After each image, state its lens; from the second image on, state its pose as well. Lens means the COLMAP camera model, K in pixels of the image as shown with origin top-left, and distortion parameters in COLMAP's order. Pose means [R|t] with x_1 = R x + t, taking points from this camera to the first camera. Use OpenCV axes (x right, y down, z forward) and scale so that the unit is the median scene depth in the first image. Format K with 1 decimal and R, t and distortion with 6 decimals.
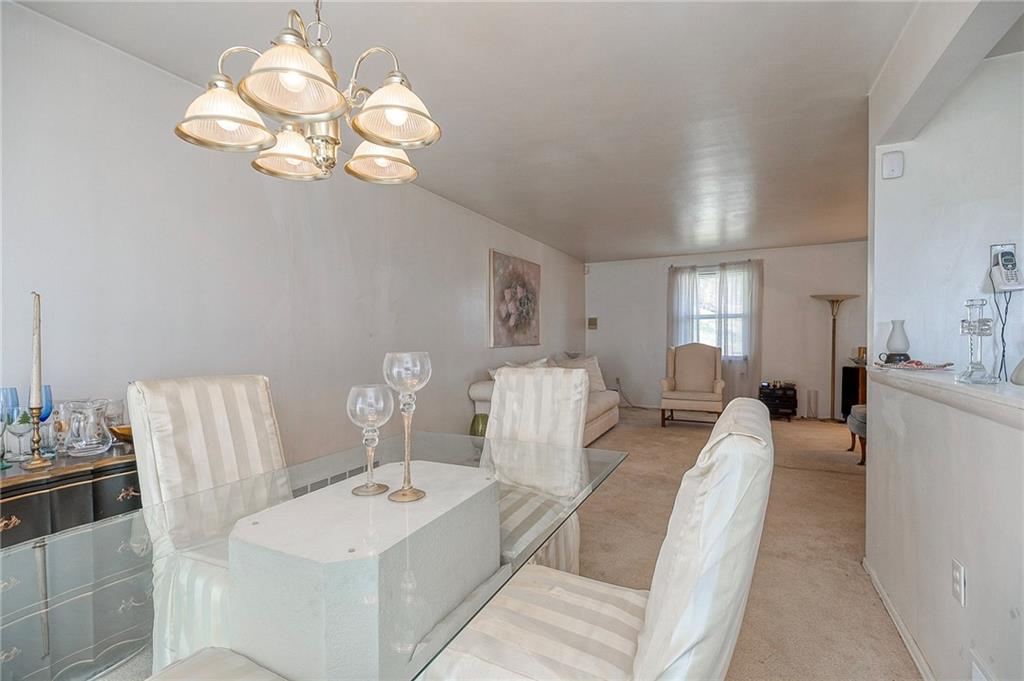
lens RADIAL K [[468.9, 0, 508.1], [0, 468.9, 343.4], [0, 0, 1]] dist [0.001379, -0.000245]
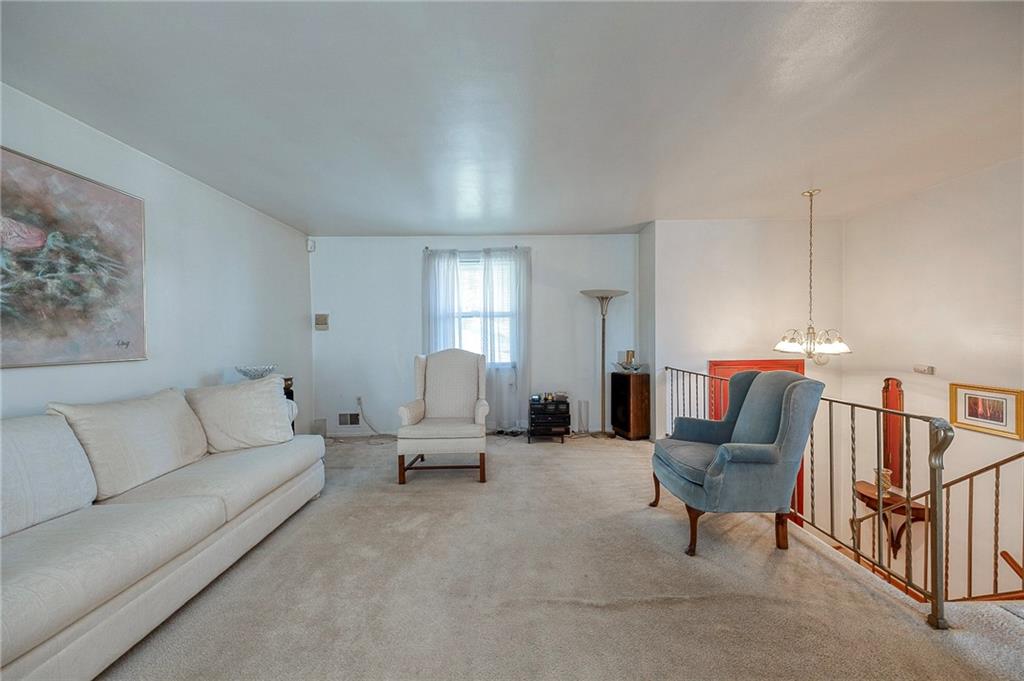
lens RADIAL K [[375.9, 0, 512.0], [0, 375.9, 340.5], [0, 0, 1]] dist [0.001074, -0.000192]
pose [[0.890401, -0.008942, 0.455090, 0.213289], [0.013279, 0.999892, -0.006334, -0.008977], [-0.454984, 0.011683, 0.890423, 0.433930]]
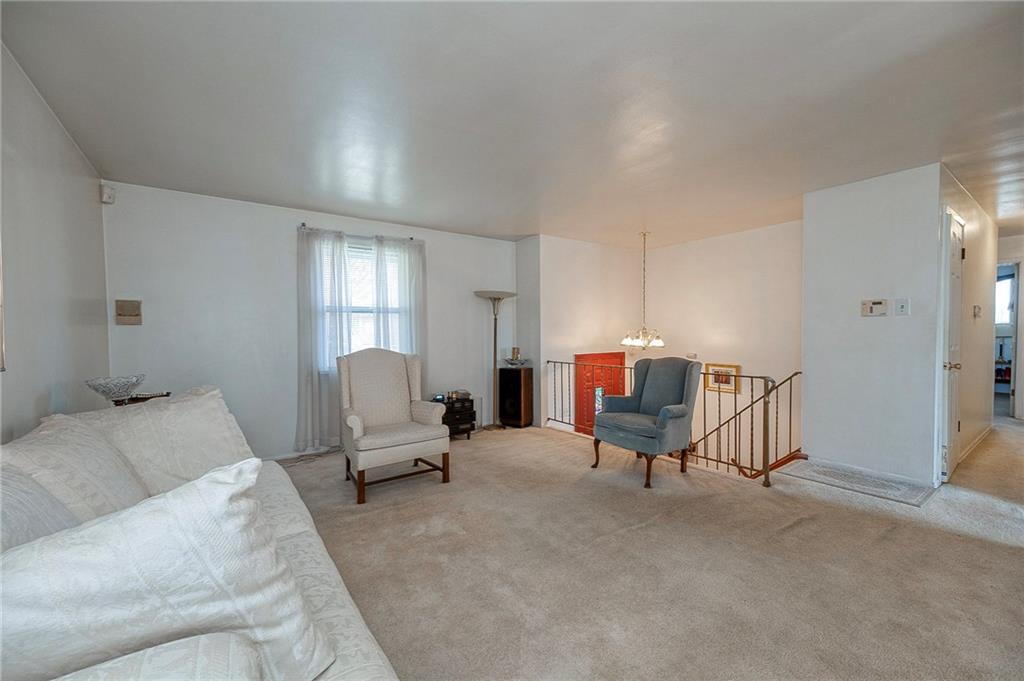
lens RADIAL K [[410.8, 0, 520.5], [0, 410.8, 347.5], [0, 0, 1]] dist [0.008292, -0.000624]
pose [[0.463998, -0.028734, 0.885370, -0.006351], [0.021657, 0.999543, 0.021090, -0.009652], [-0.885571, 0.009389, 0.464409, 0.552543]]
